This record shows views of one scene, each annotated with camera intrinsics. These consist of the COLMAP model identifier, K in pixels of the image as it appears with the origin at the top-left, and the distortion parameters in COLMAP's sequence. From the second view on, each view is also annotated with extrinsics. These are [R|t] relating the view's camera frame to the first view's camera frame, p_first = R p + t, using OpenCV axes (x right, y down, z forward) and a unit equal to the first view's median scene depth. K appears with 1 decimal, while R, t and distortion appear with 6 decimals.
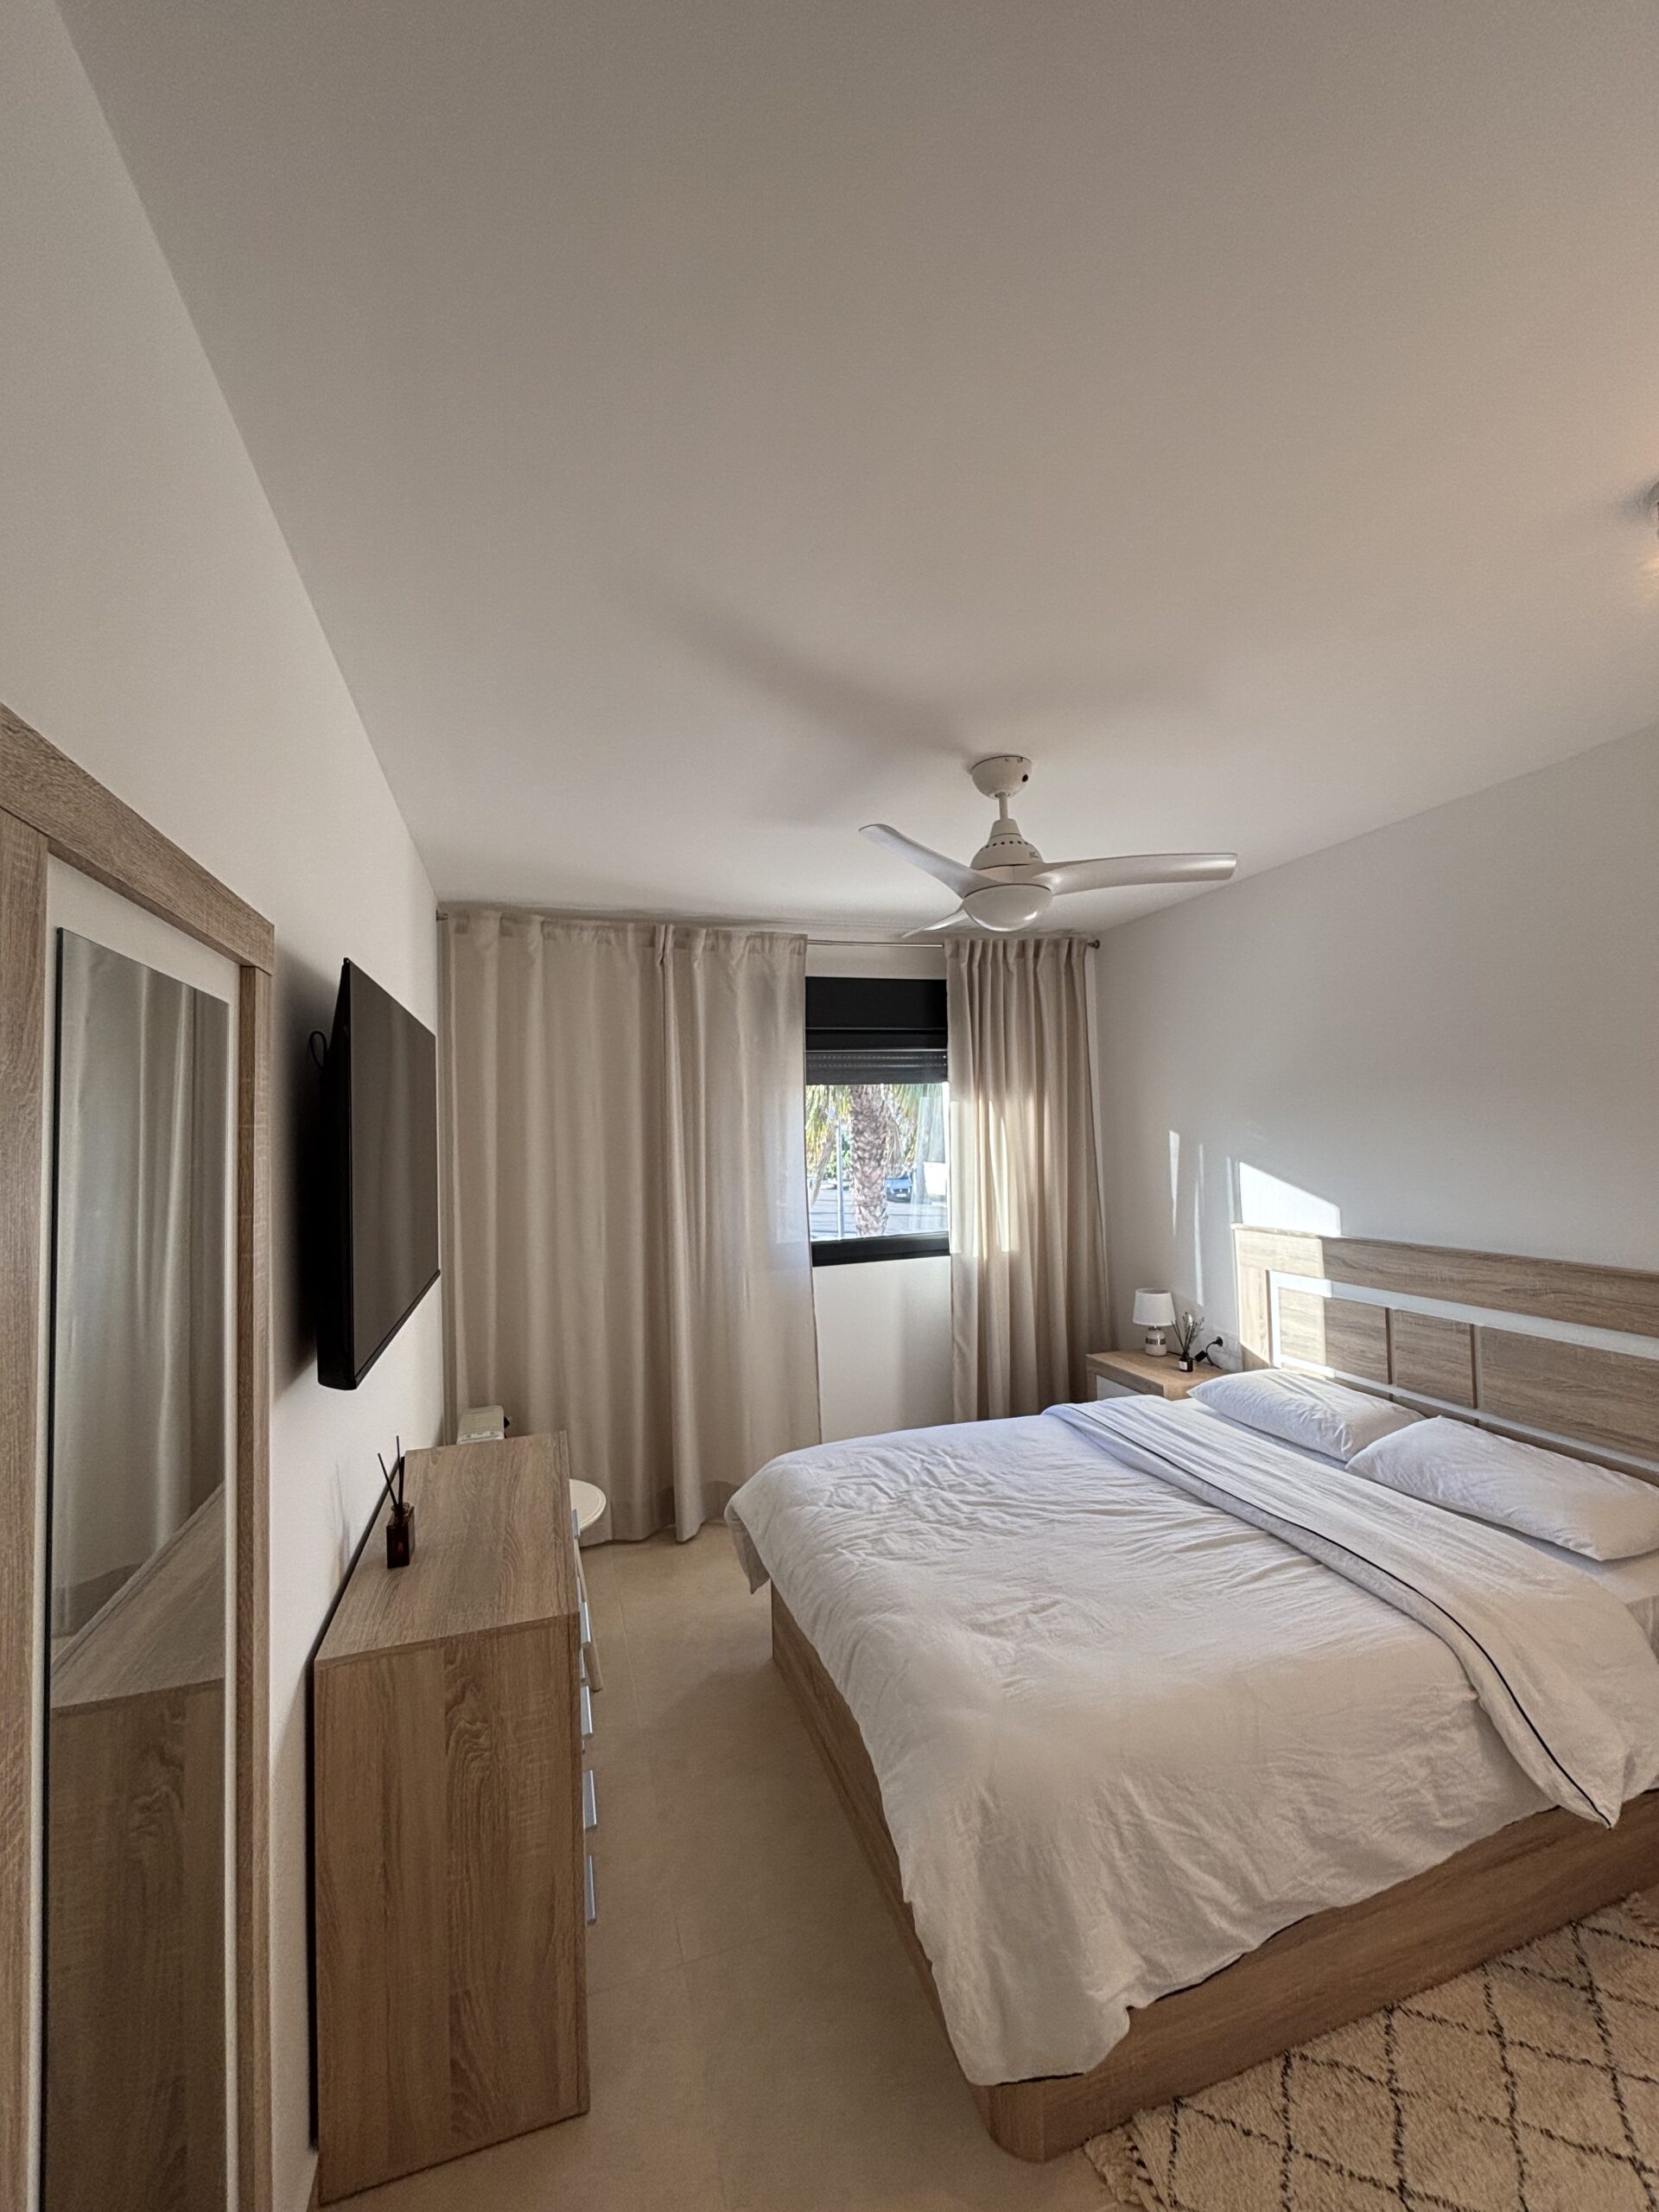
lens RADIAL K [[889.4, 0, 829.5], [0, 889.4, 1106.0], [0, 0, 1]] dist [-0.001217, 0.000048]
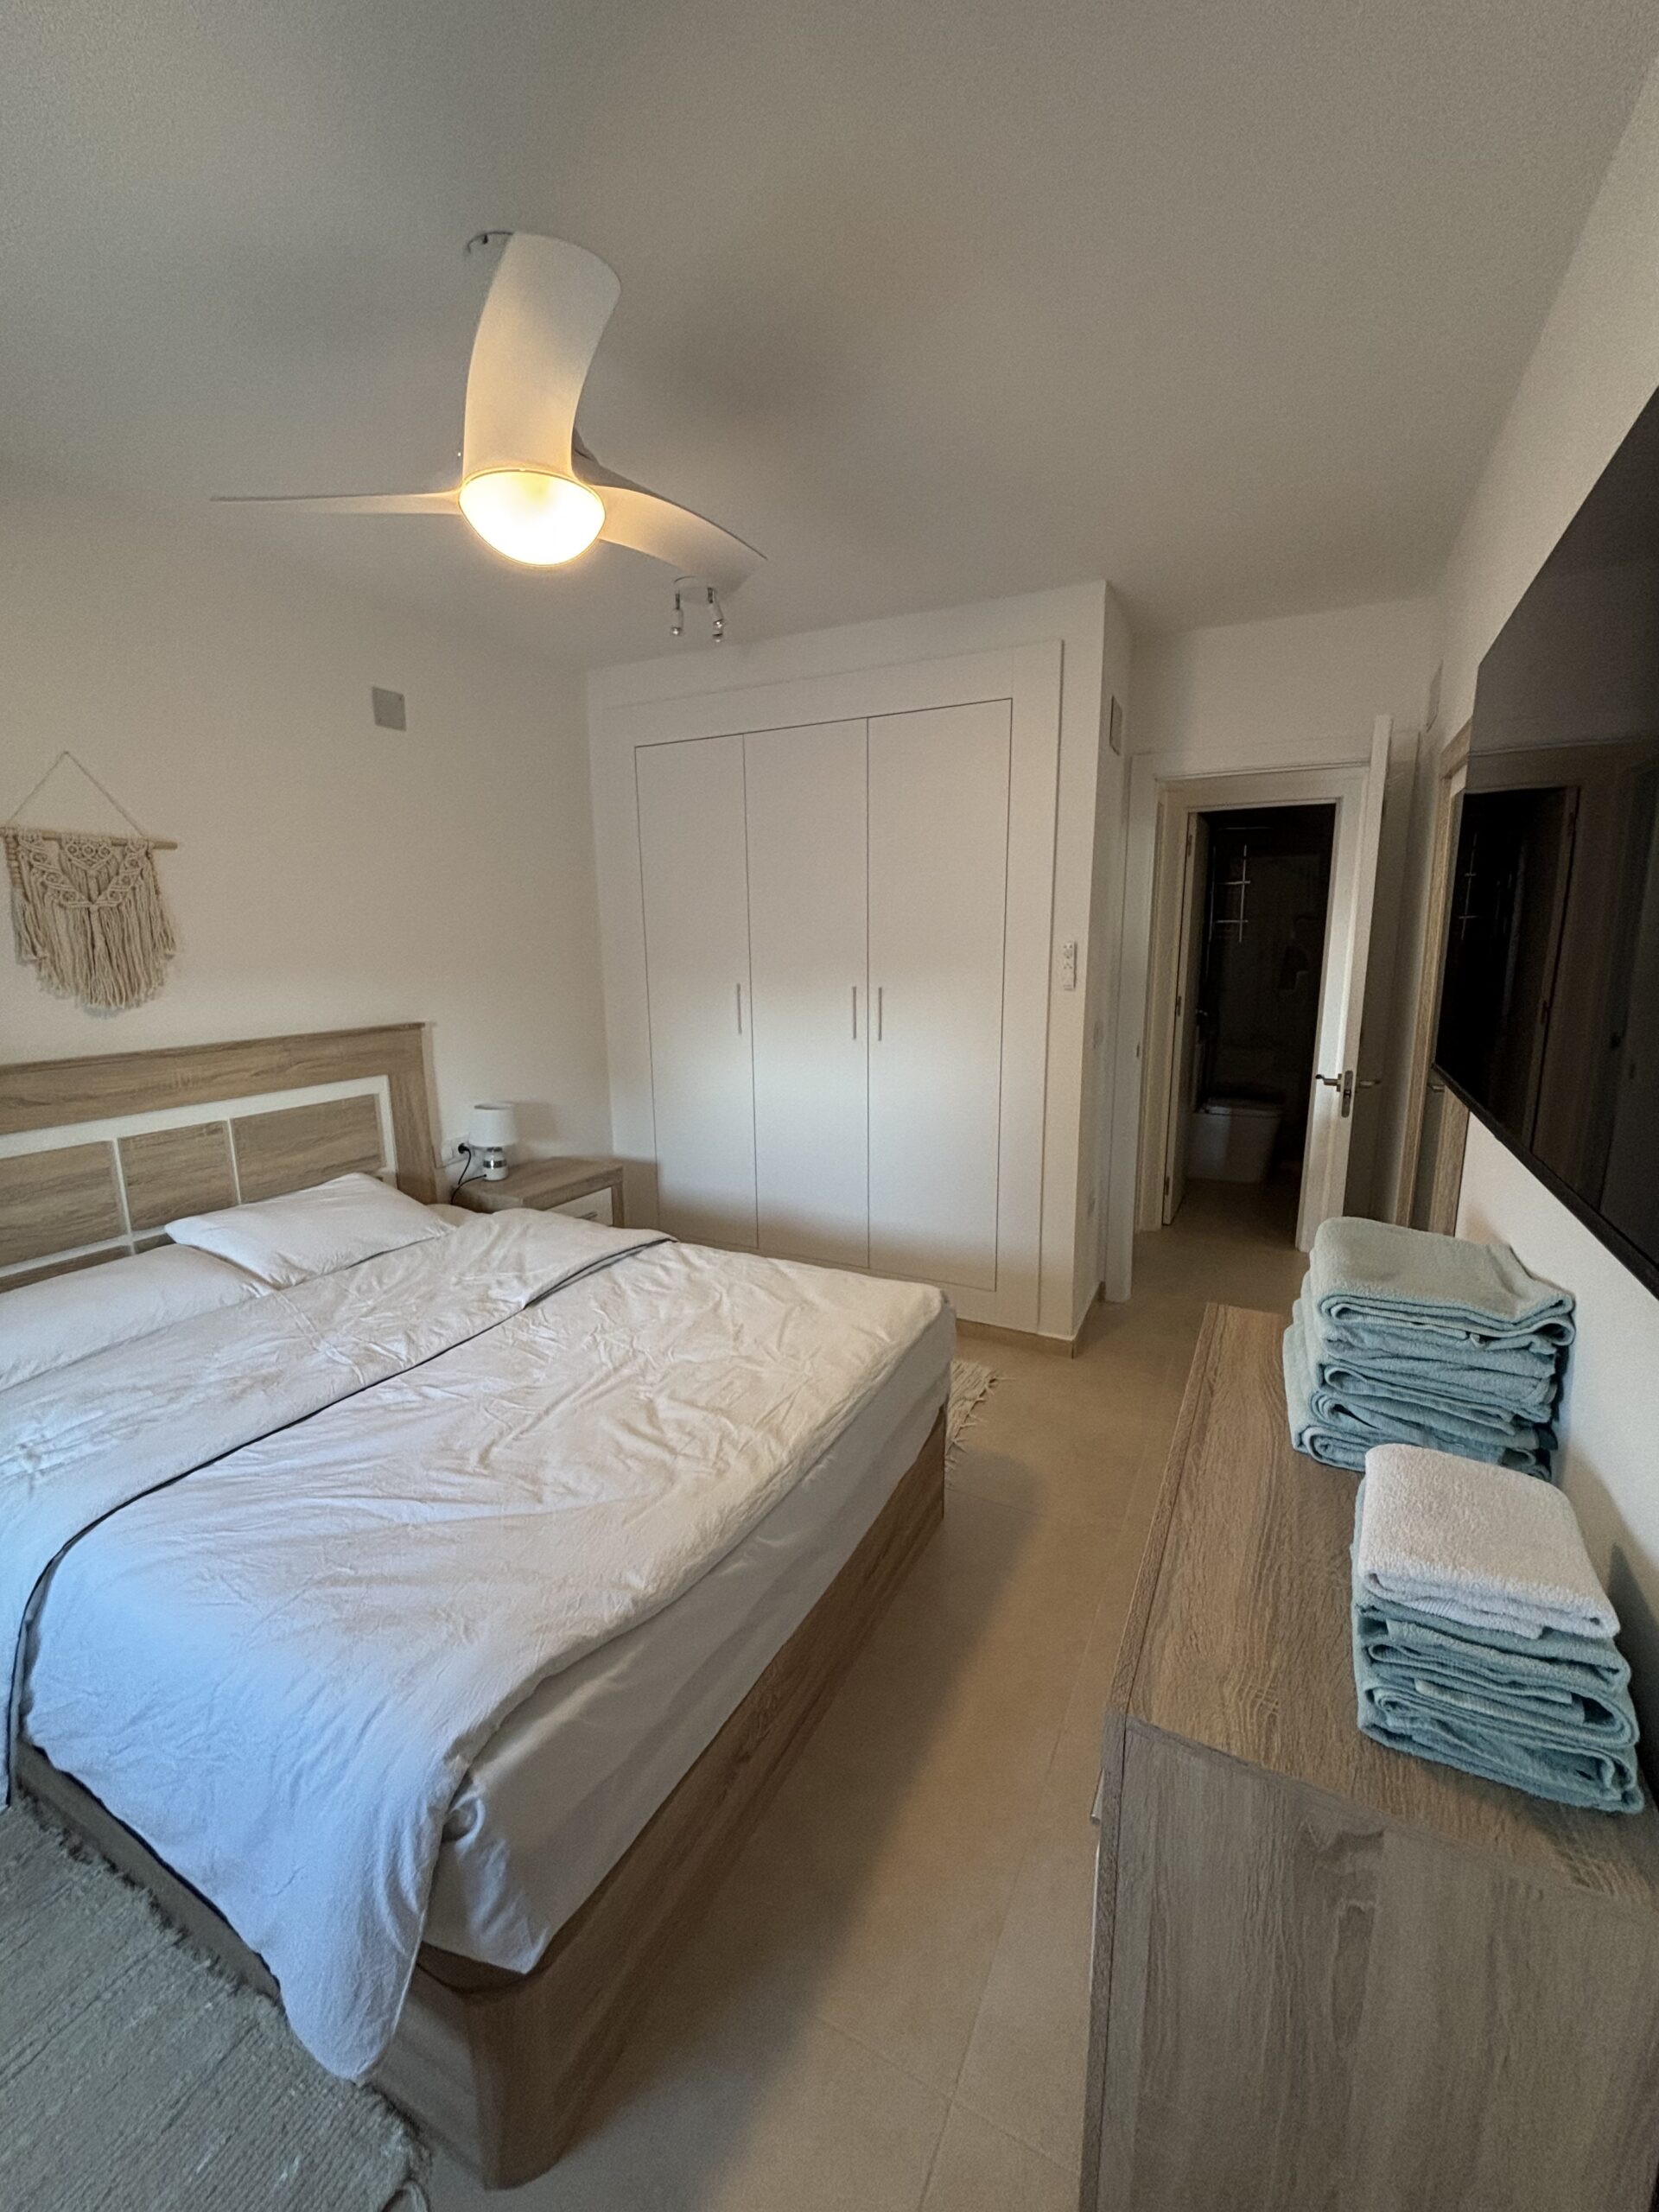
lens RADIAL K [[889.4, 0, 829.5], [0, 889.4, 1106.0], [0, 0, 1]] dist [-0.001217, 0.000048]
pose [[-0.701180, -0.109413, 0.704539, -0.431420], [0.000918, 0.988016, 0.154349, 0.089643], [-0.712984, 0.108873, -0.692677, 1.275556]]
